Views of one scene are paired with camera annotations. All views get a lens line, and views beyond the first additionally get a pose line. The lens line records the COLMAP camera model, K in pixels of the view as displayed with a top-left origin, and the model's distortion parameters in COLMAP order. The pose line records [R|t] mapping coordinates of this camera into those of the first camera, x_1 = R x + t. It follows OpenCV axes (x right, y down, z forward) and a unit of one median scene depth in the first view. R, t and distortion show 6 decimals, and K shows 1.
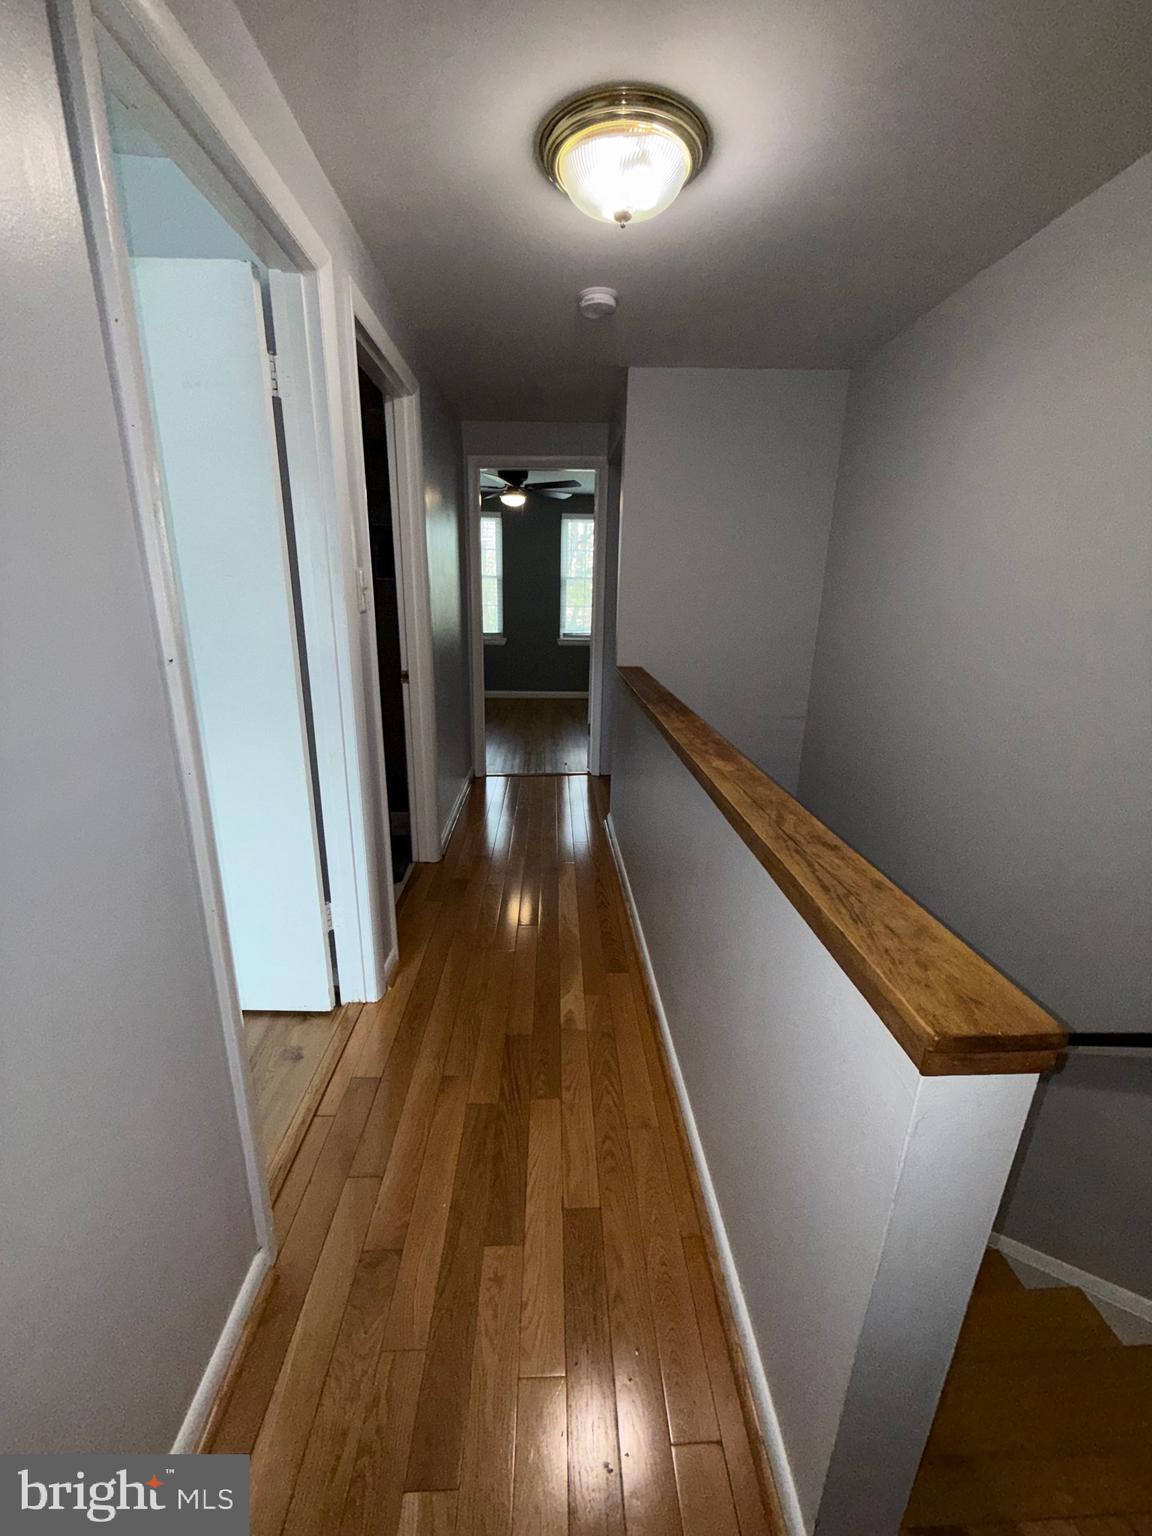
lens RADIAL K [[612.3, 0, 570.7], [0, 612.3, 768.2], [0, 0, 1]] dist [0.005394, 0.000718]
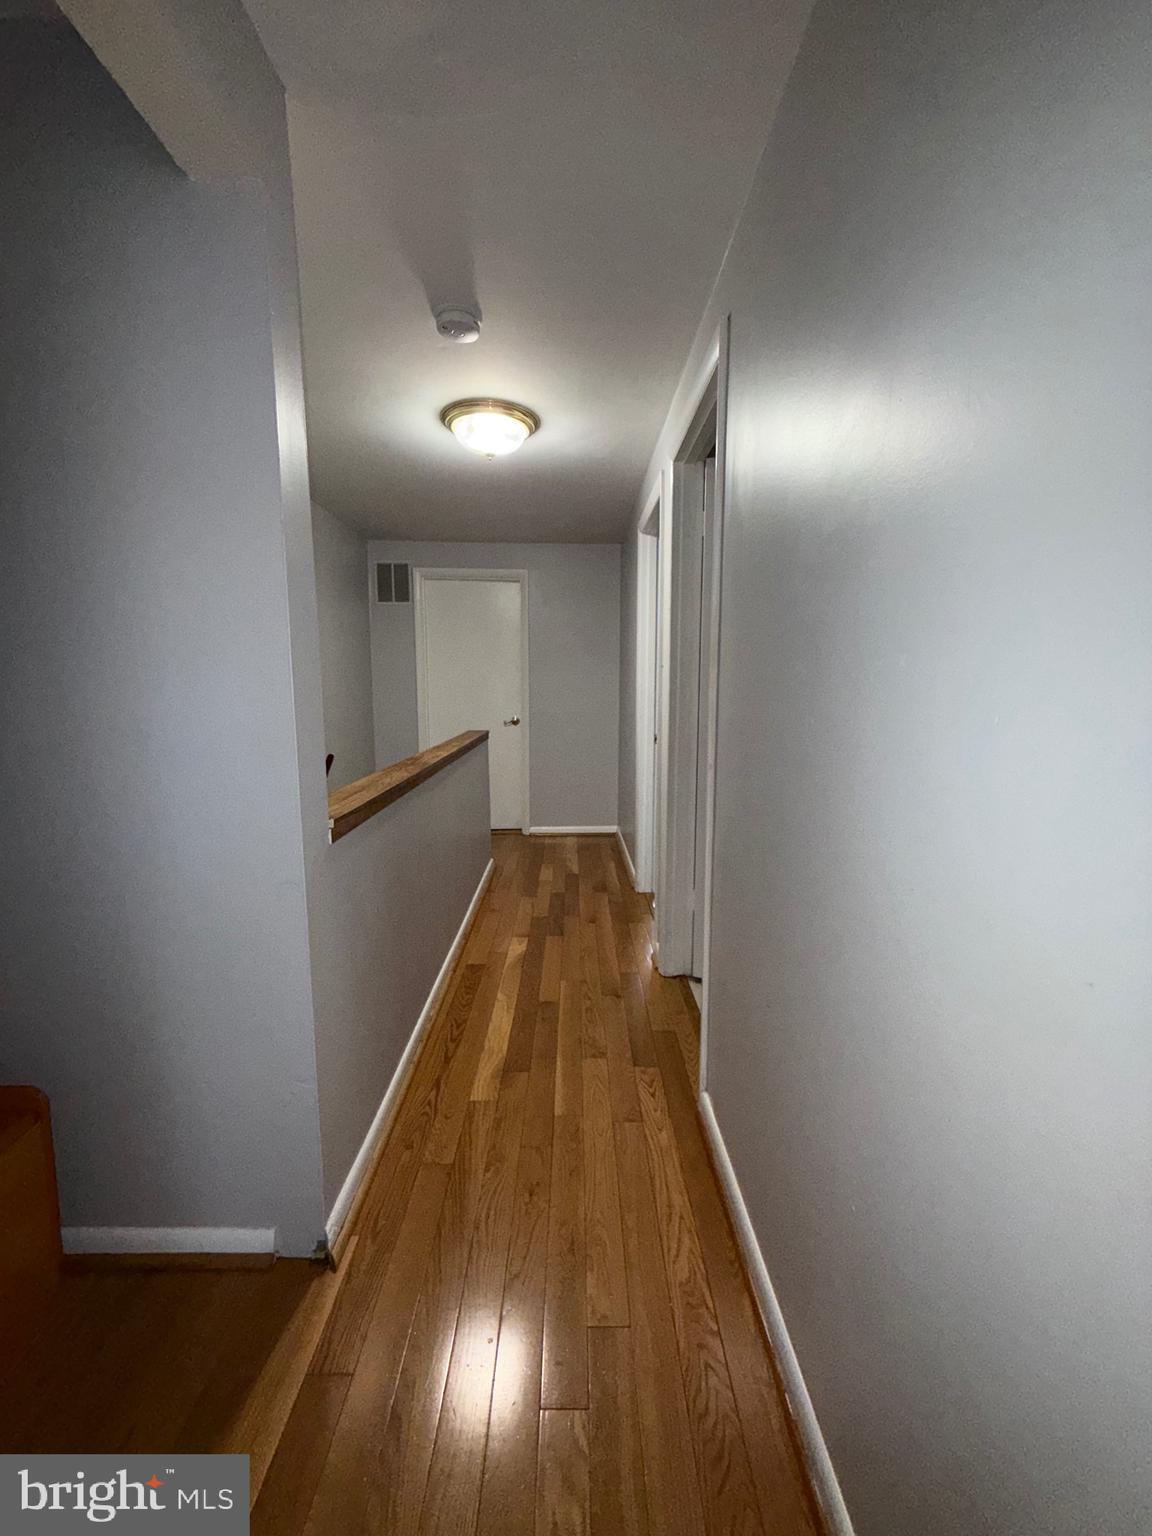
lens RADIAL K [[612.3, 0, 577.0], [0, 612.3, 766.3], [0, 0, 1]] dist [0.005394, 0.000718]
pose [[-0.999520, -0.021687, 0.022127, -0.165791], [-0.011015, 0.916254, 0.400447, -0.592333], [-0.028958, 0.400011, -0.916053, 2.240943]]
